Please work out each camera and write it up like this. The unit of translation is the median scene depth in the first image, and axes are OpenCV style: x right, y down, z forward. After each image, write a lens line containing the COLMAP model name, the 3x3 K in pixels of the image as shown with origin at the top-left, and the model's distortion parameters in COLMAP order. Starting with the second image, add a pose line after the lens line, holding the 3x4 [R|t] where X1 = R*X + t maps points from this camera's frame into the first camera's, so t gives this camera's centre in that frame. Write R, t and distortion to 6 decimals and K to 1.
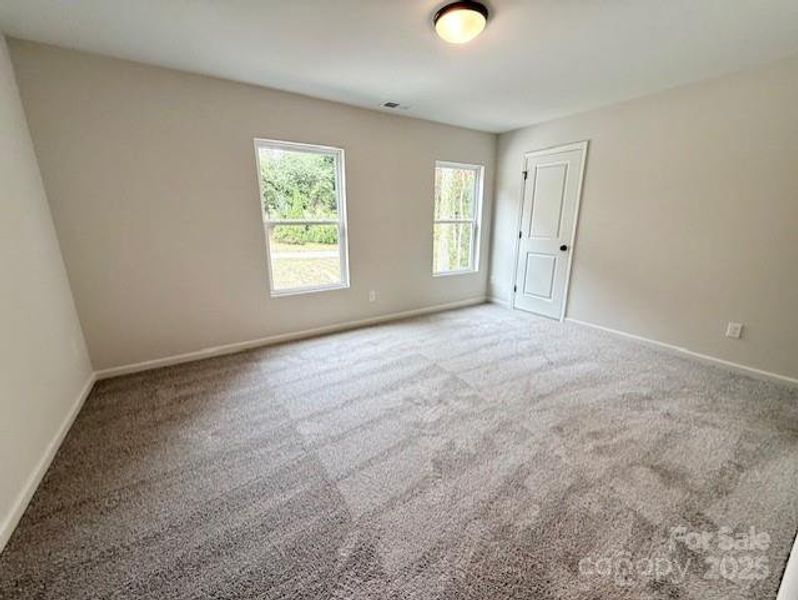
lens RADIAL K [[318.5, 0, 398.2], [0, 318.5, 299.6], [0, 0, 1]] dist [0.000823, 0.000125]
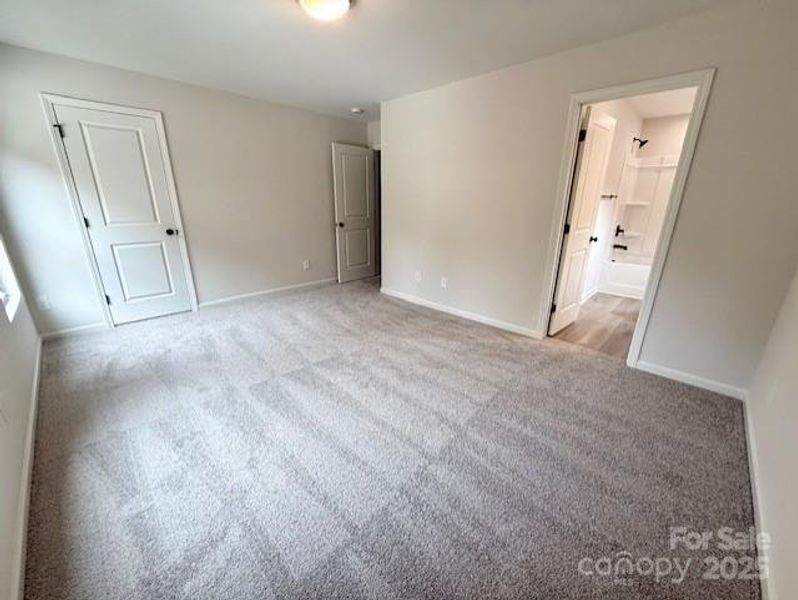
lens RADIAL K [[318.5, 0, 398.2], [0, 318.5, 299.6], [0, 0, 1]] dist [0.000823, 0.000125]
pose [[-0.222618, -0.295811, 0.928944, -0.560233], [0.235365, 0.908362, 0.345661, -0.165271], [-0.946068, 0.295591, -0.132594, 0.637145]]
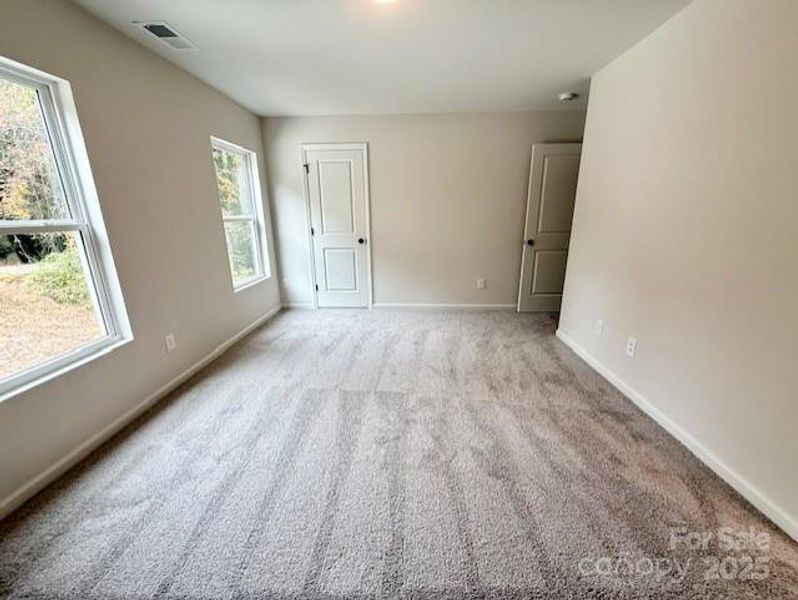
lens RADIAL K [[318.5, 0, 398.2], [0, 318.5, 299.6], [0, 0, 1]] dist [0.000823, 0.000125]
pose [[0.576775, -0.222996, 0.785877, -0.330403], [0.214516, 0.969604, 0.117691, -0.078419], [-0.788234, 0.100702, 0.607080, 0.298439]]
